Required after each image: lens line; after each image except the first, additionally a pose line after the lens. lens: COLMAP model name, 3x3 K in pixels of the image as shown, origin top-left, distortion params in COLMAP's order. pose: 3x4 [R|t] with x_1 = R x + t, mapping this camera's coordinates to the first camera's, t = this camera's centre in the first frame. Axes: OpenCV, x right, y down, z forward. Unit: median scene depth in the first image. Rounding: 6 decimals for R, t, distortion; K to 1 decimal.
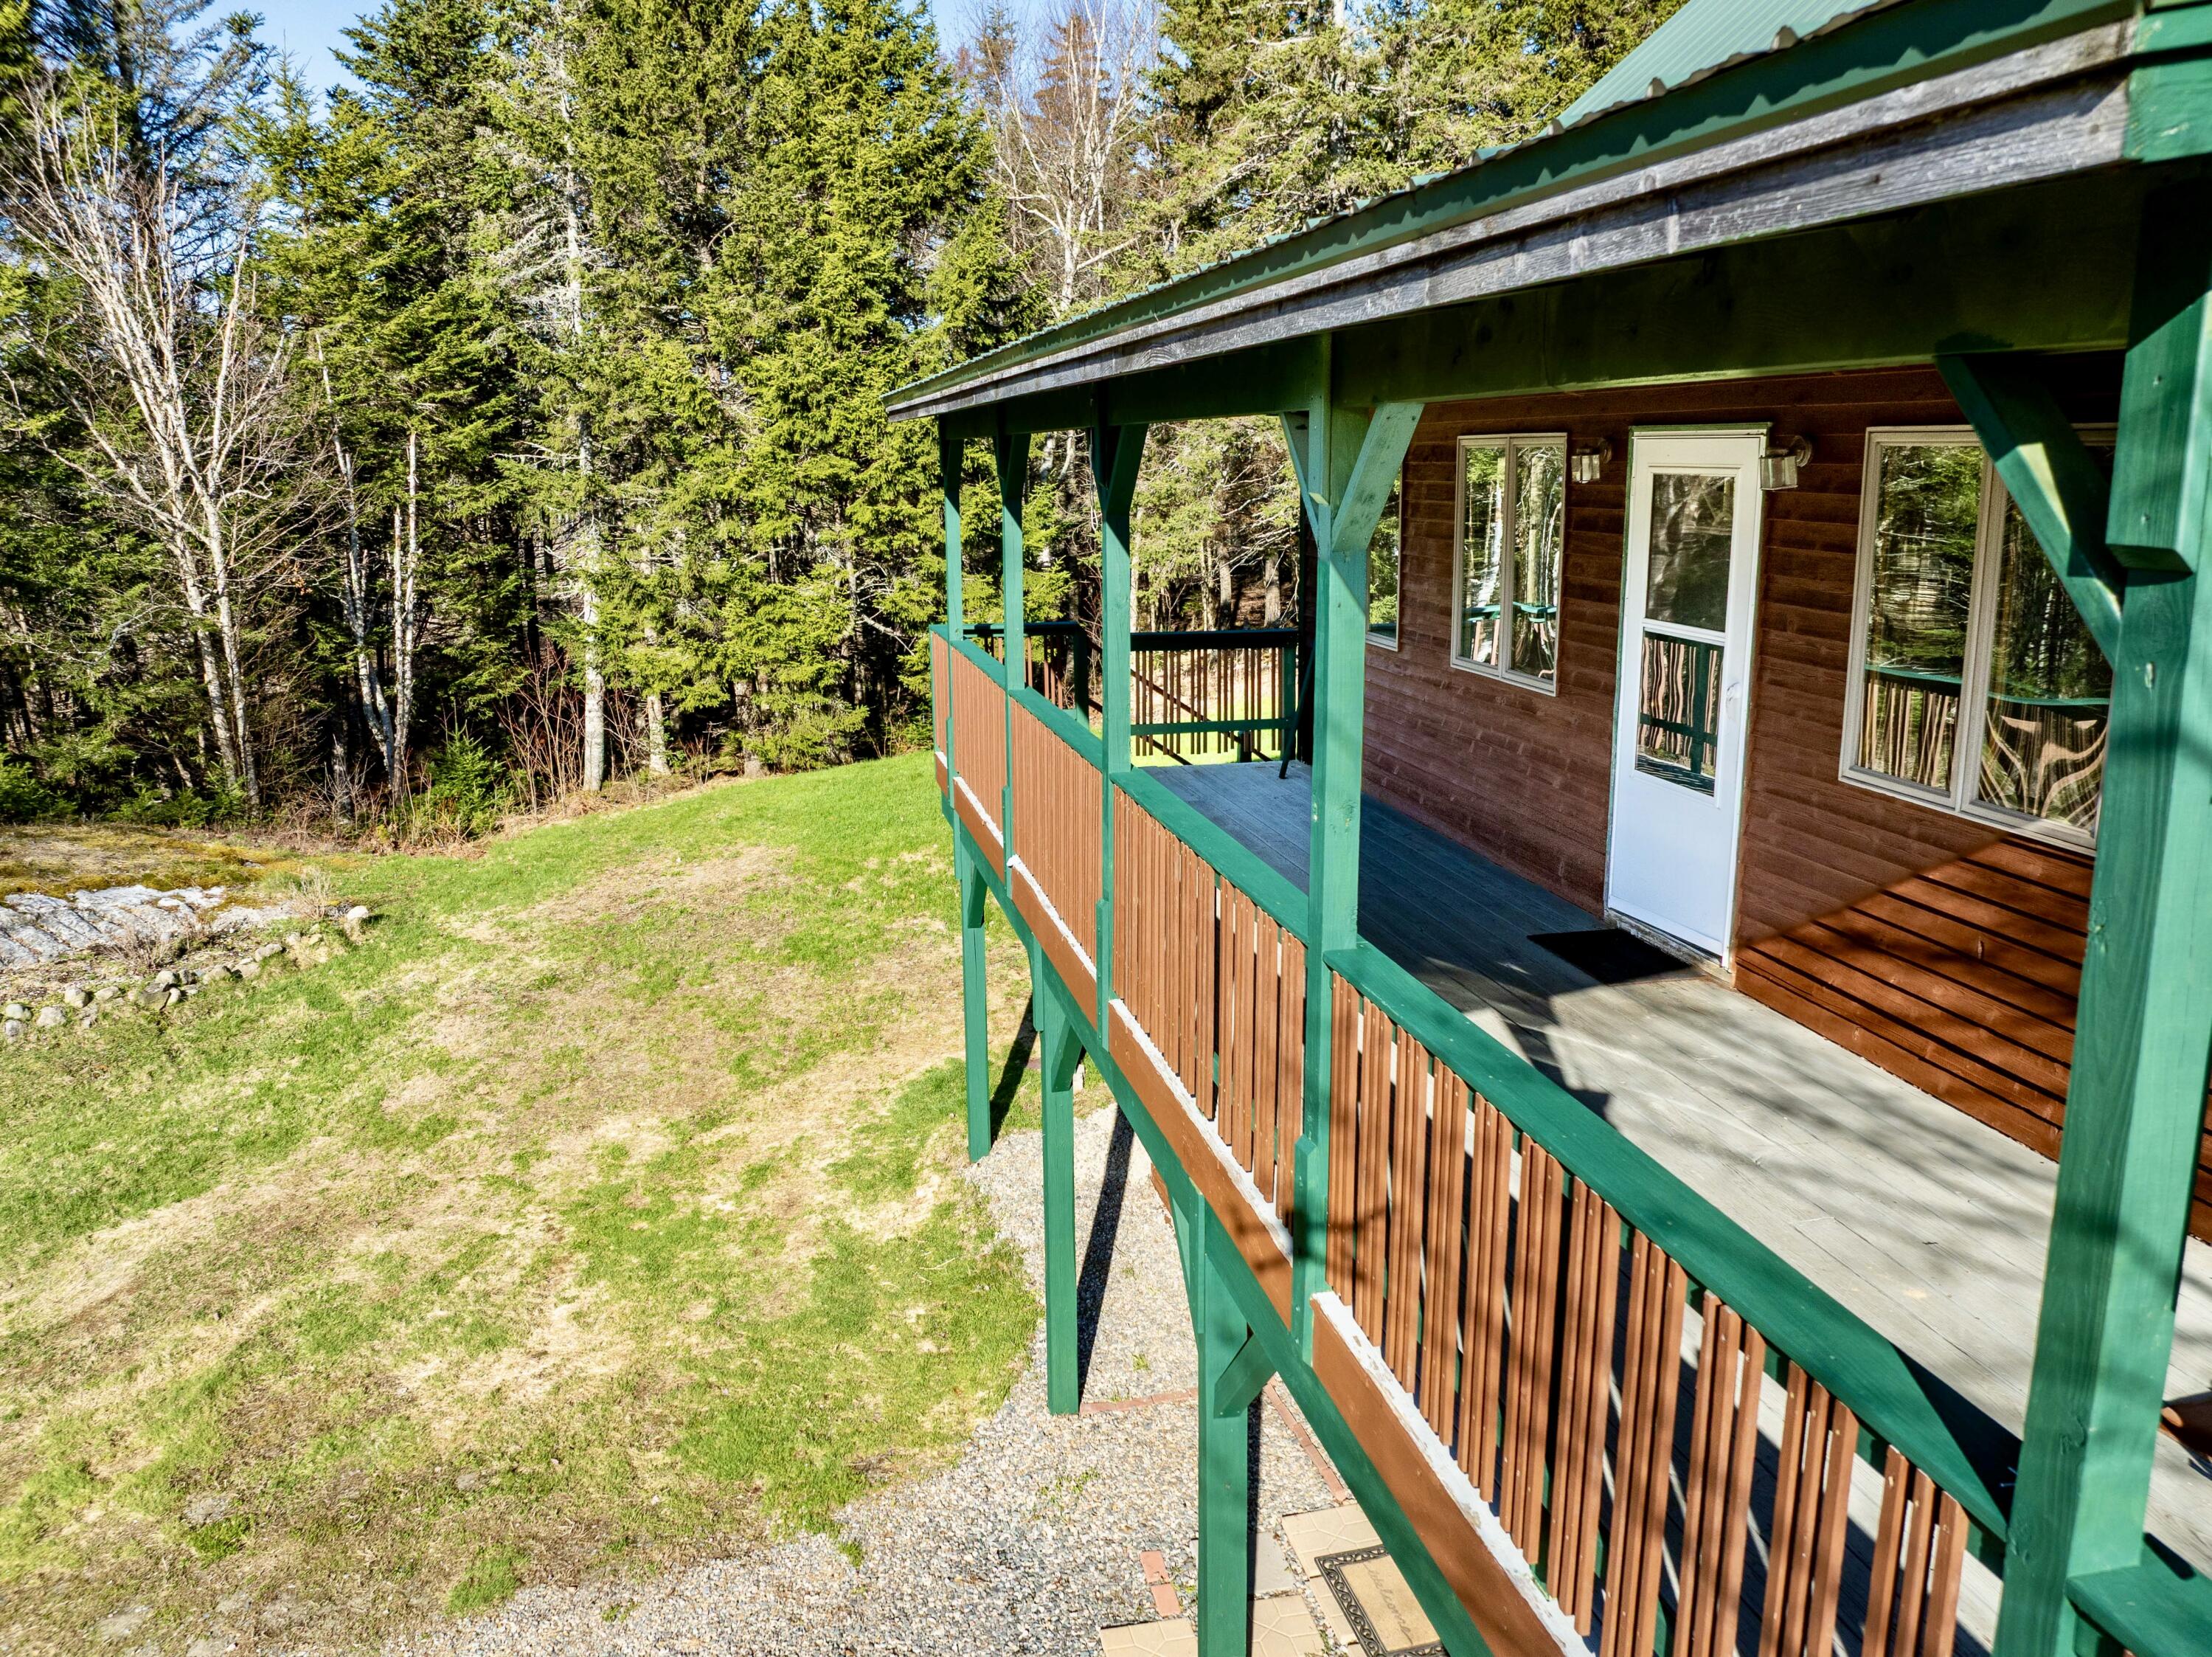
lens RADIAL K [[1681.0, 0, 1095.4], [0, 1681.0, 827.1], [0, 0, 1]] dist [-0.038578, -0.003366]
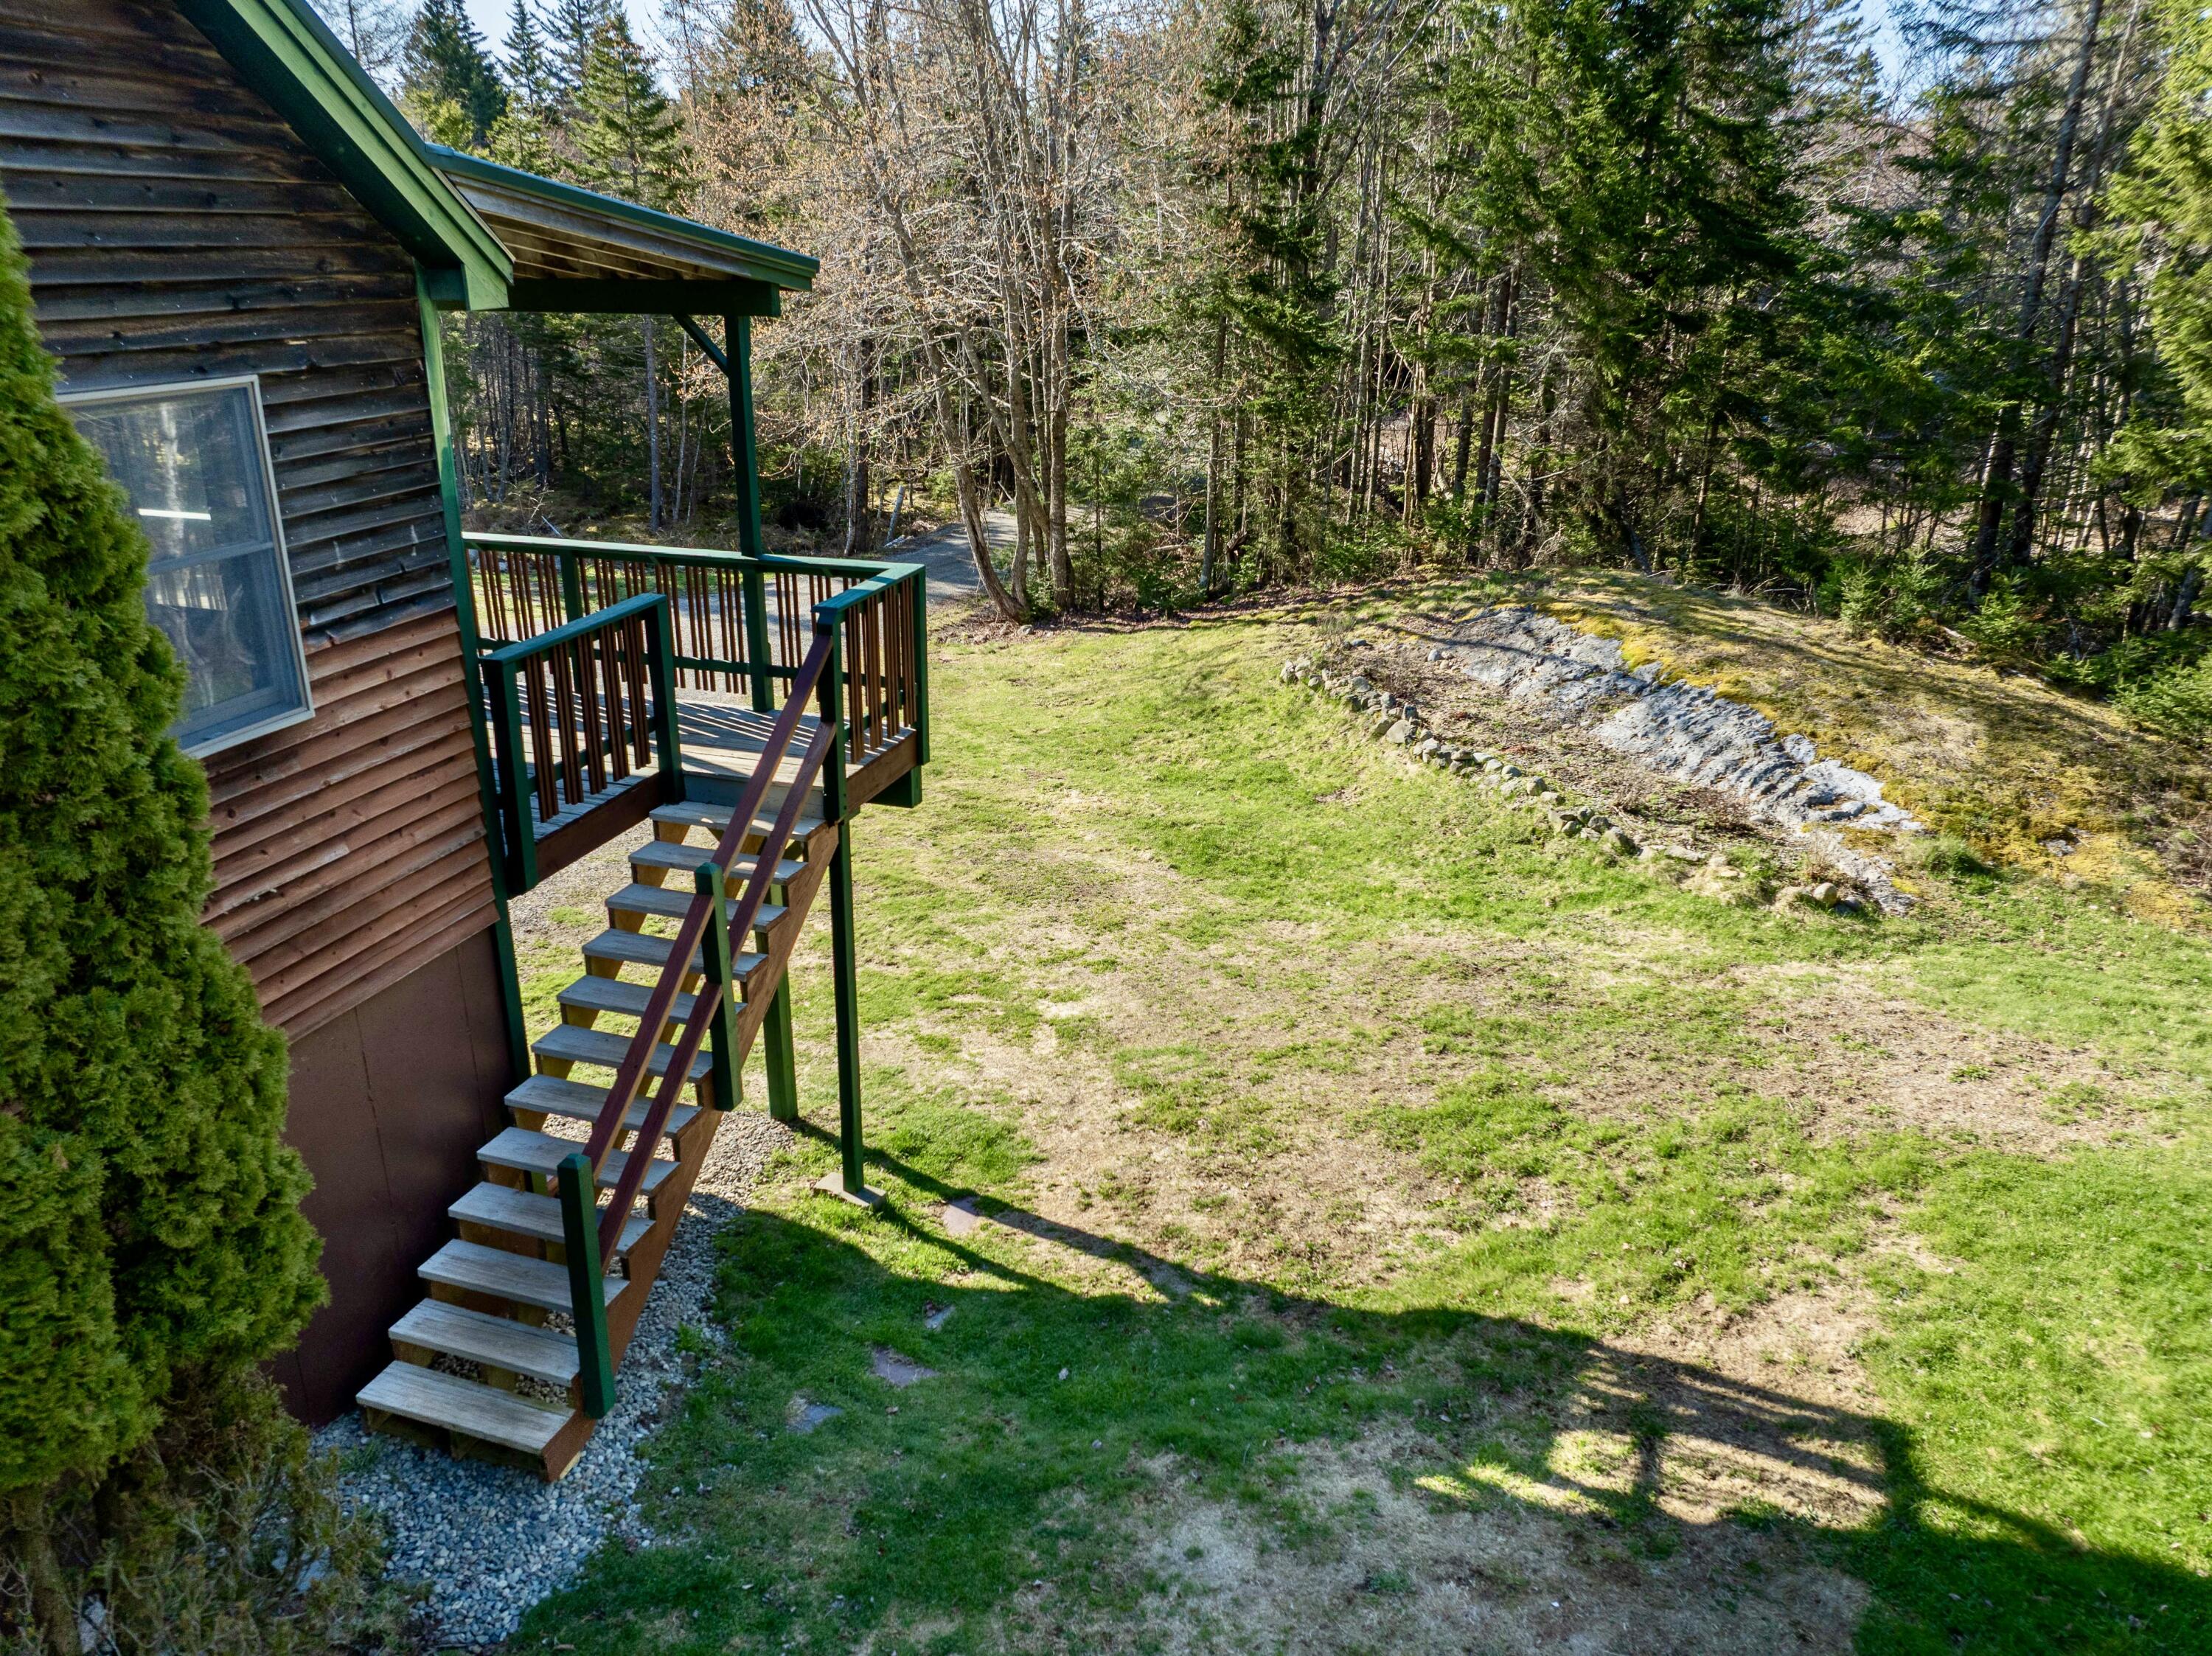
lens RADIAL K [[1529.6, 0, 1114.8], [0, 1529.6, 831.0], [0, 0, 1]] dist [-0.038318, 0.006319]
pose [[-0.494535, 0.309724, -0.812100, 0.210711], [-0.198679, 0.869330, 0.452539, -0.158891], [0.846145, 0.385144, -0.368379, 0.646976]]
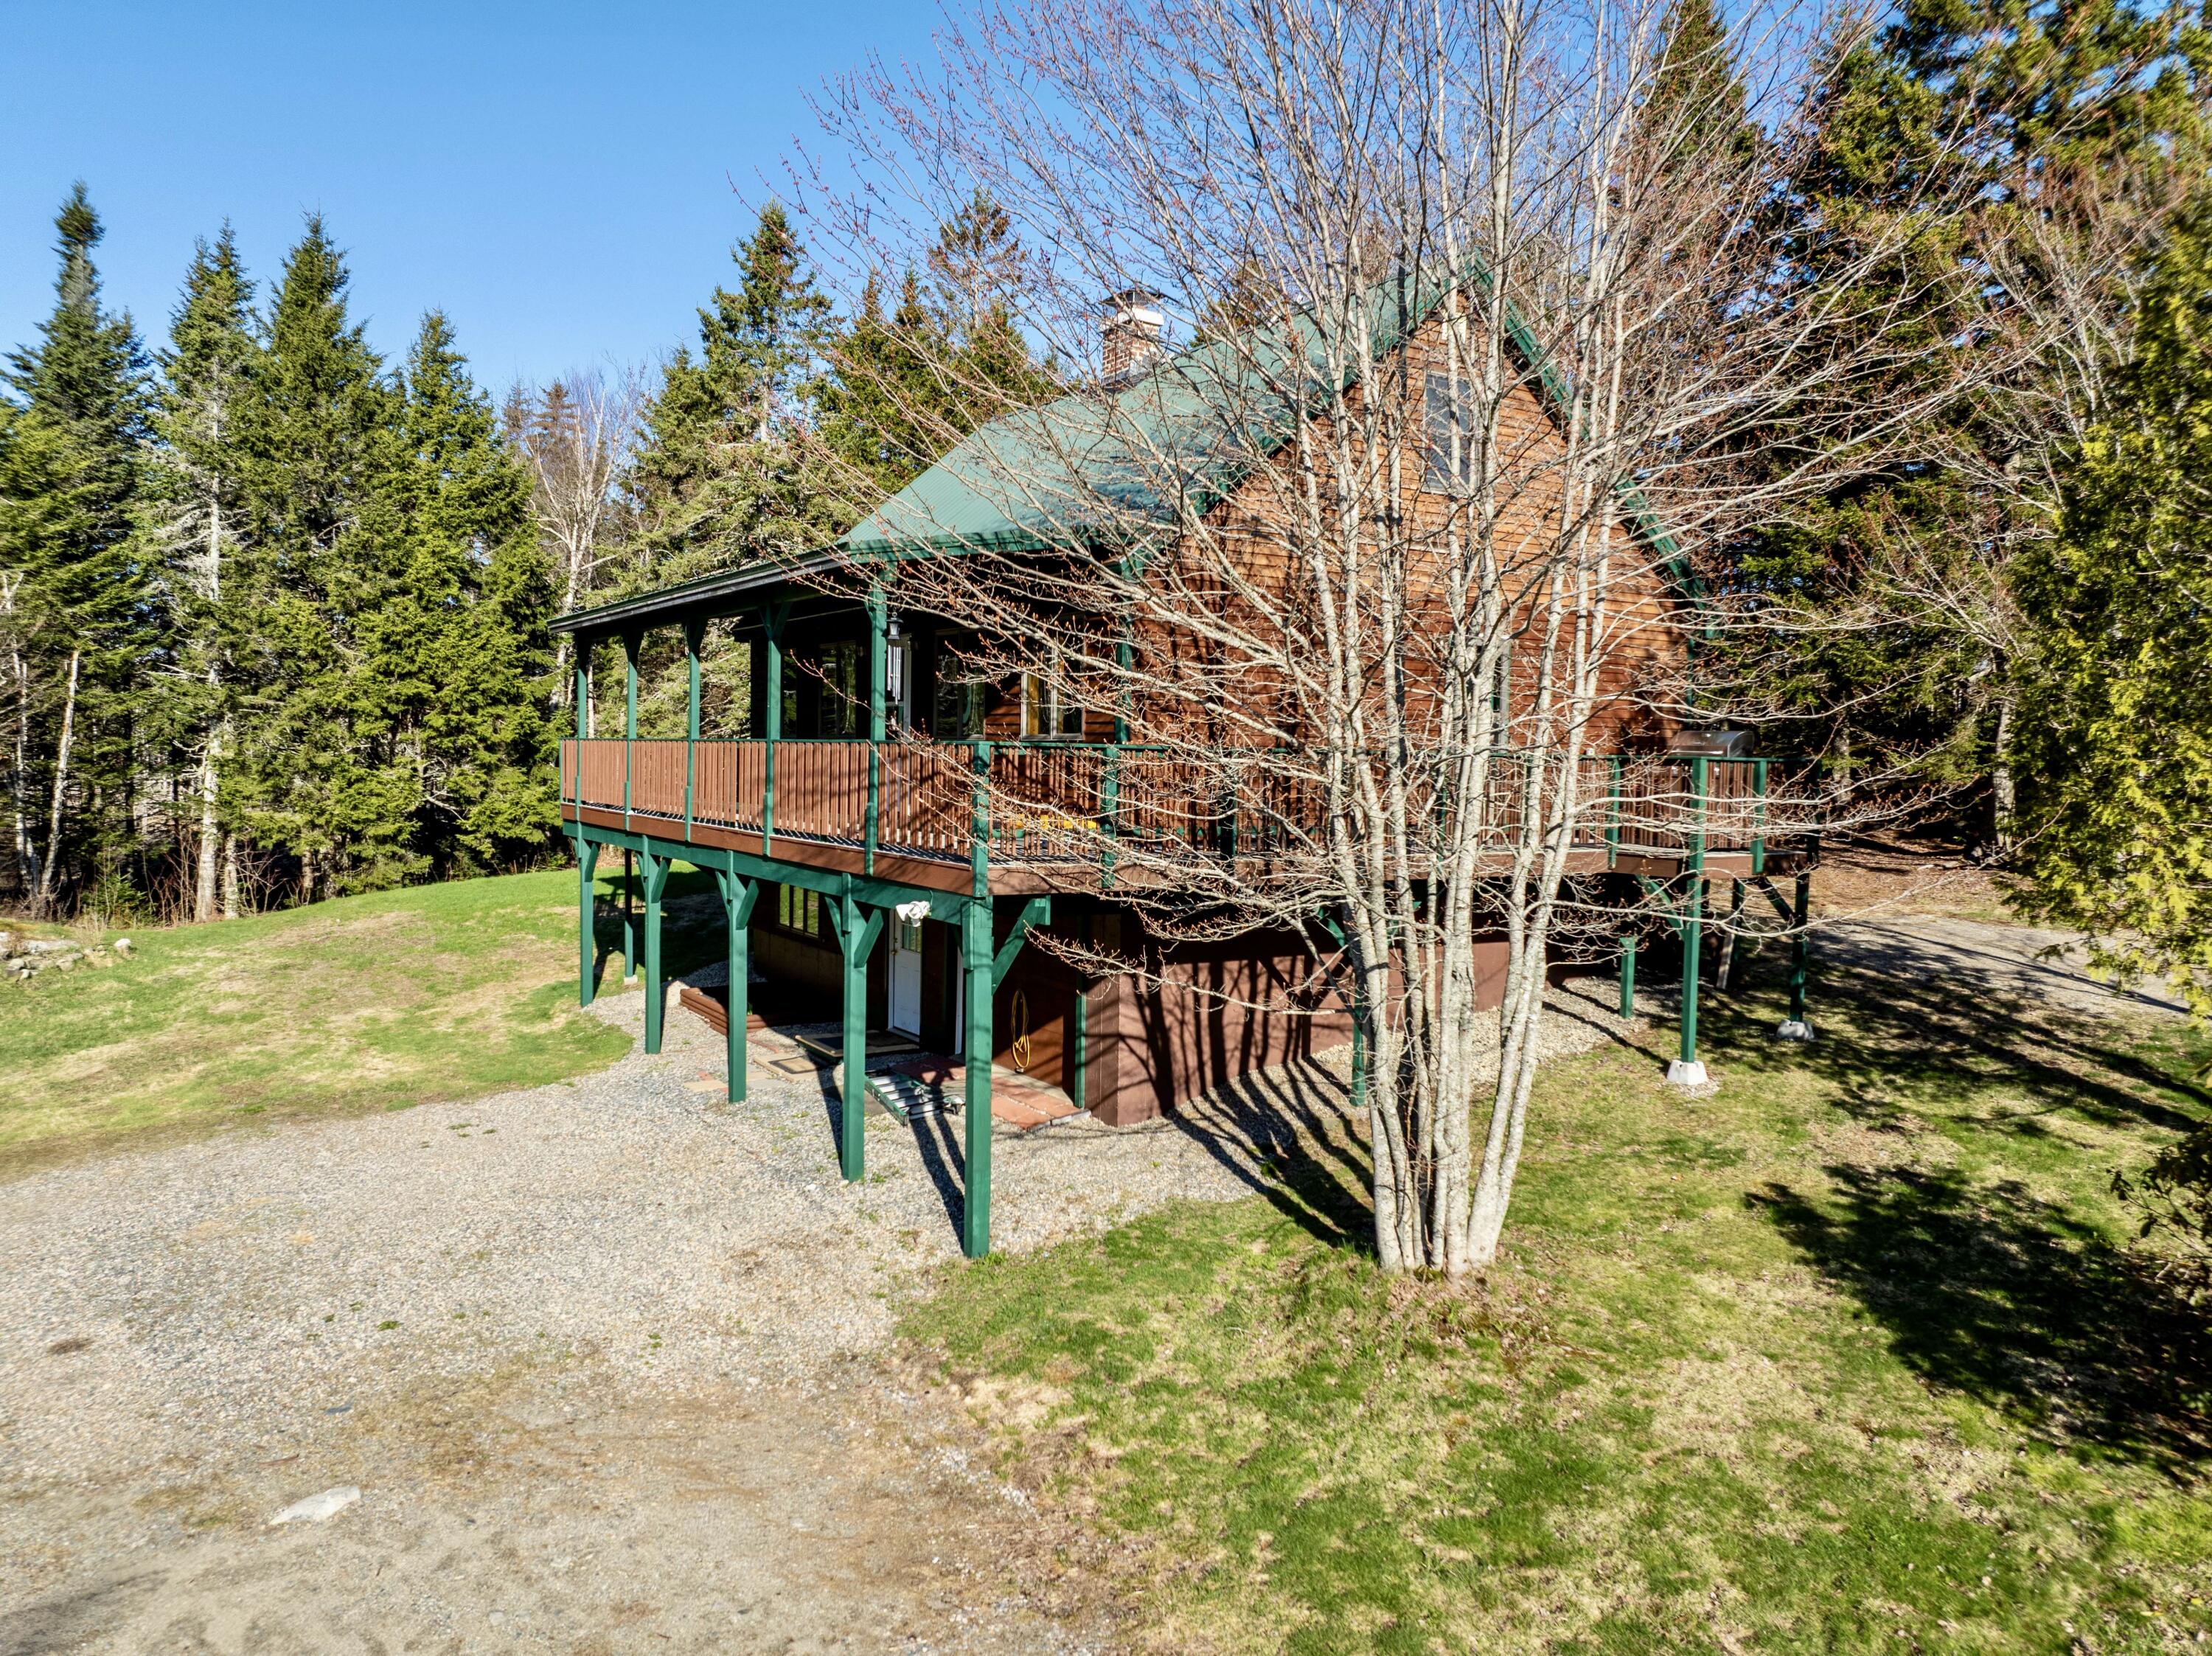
lens RADIAL K [[1529.6, 0, 1109.7], [0, 1529.6, 835.3], [0, 0, 1]] dist [-0.038318, 0.006319]
pose [[0.933508, 0.009955, 0.358420, -0.064232], [0.047728, 0.987269, -0.151728, 0.141014], [-0.355367, 0.158746, 0.921148, -0.413412]]
